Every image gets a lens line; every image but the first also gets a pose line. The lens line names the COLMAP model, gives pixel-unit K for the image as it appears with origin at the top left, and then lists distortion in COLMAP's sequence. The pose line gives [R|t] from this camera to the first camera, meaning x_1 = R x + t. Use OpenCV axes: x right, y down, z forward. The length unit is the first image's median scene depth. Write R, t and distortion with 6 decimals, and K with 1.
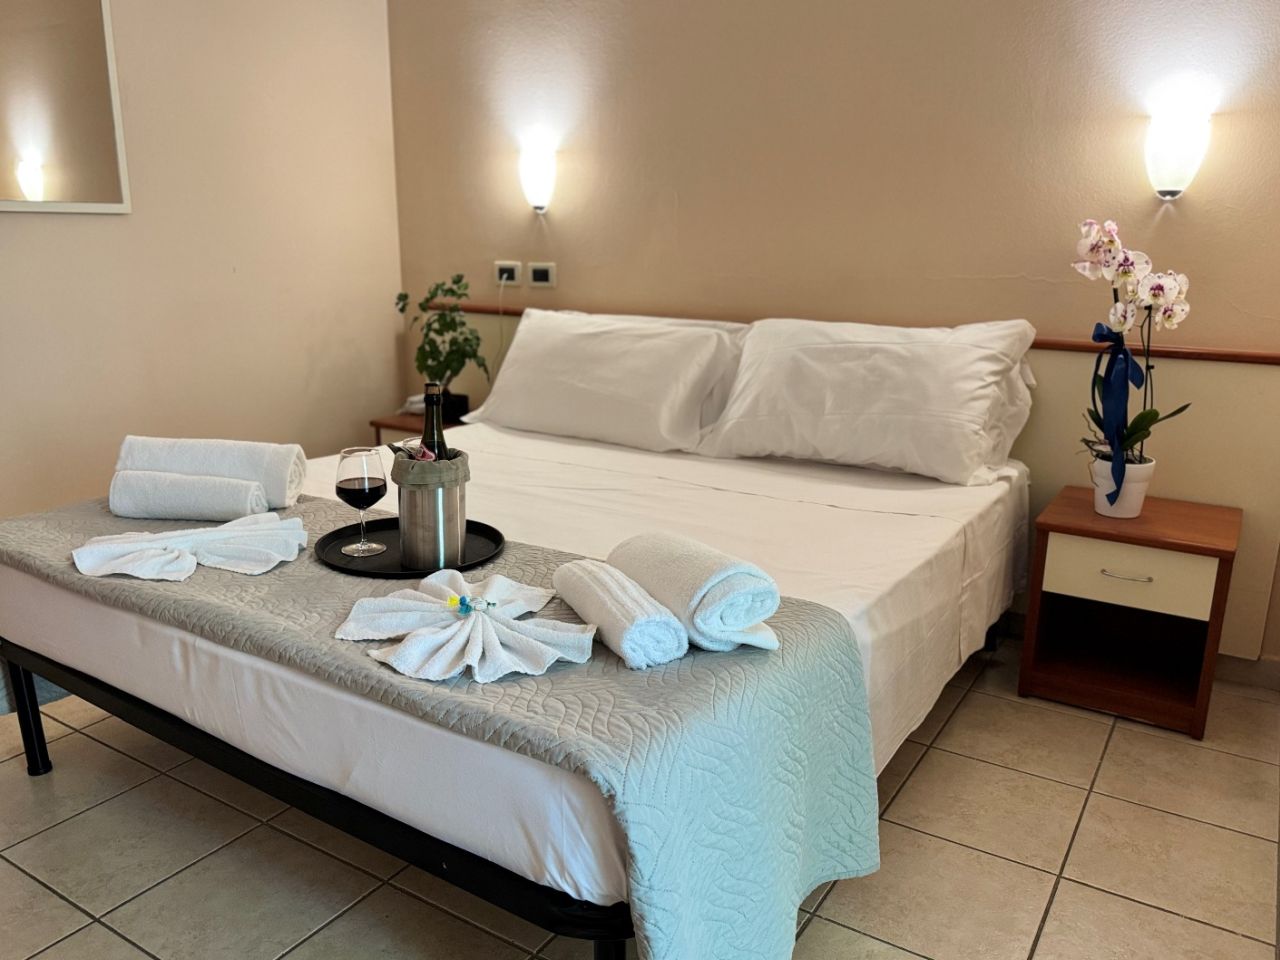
lens RADIAL K [[983.3, 0, 633.4], [0, 983.3, 478.5], [0, 0, 1]] dist [0.068359, -0.117886]
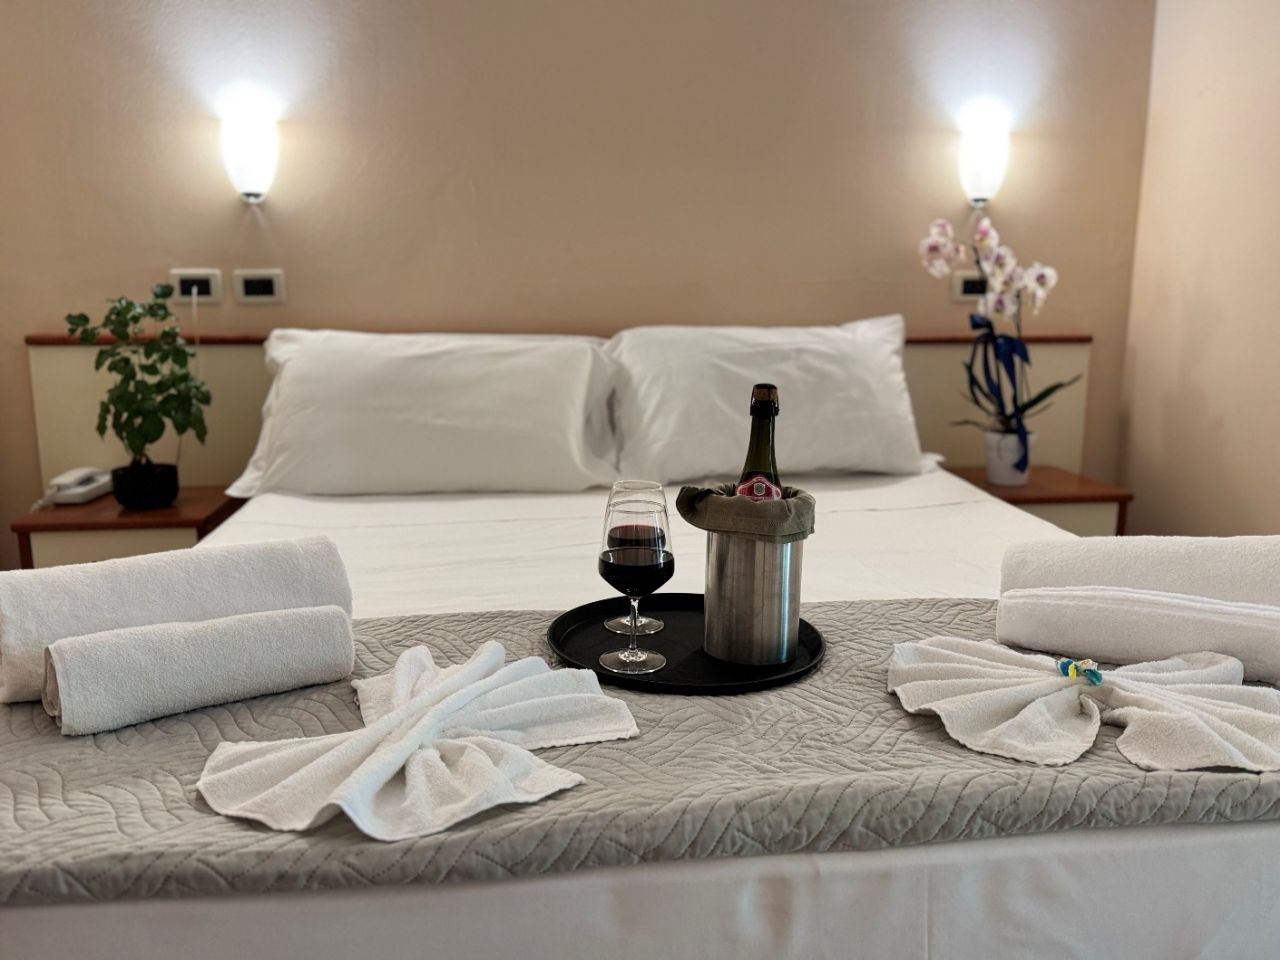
lens RADIAL K [[983.3, 0, 633.4], [0, 983.3, 478.5], [0, 0, 1]] dist [0.068359, -0.117886]
pose [[0.759192, -0.122098, 0.639311, -0.459209], [0.156322, 0.987702, 0.003000, -0.032560], [-0.631815, 0.097661, 0.768942, 0.346720]]
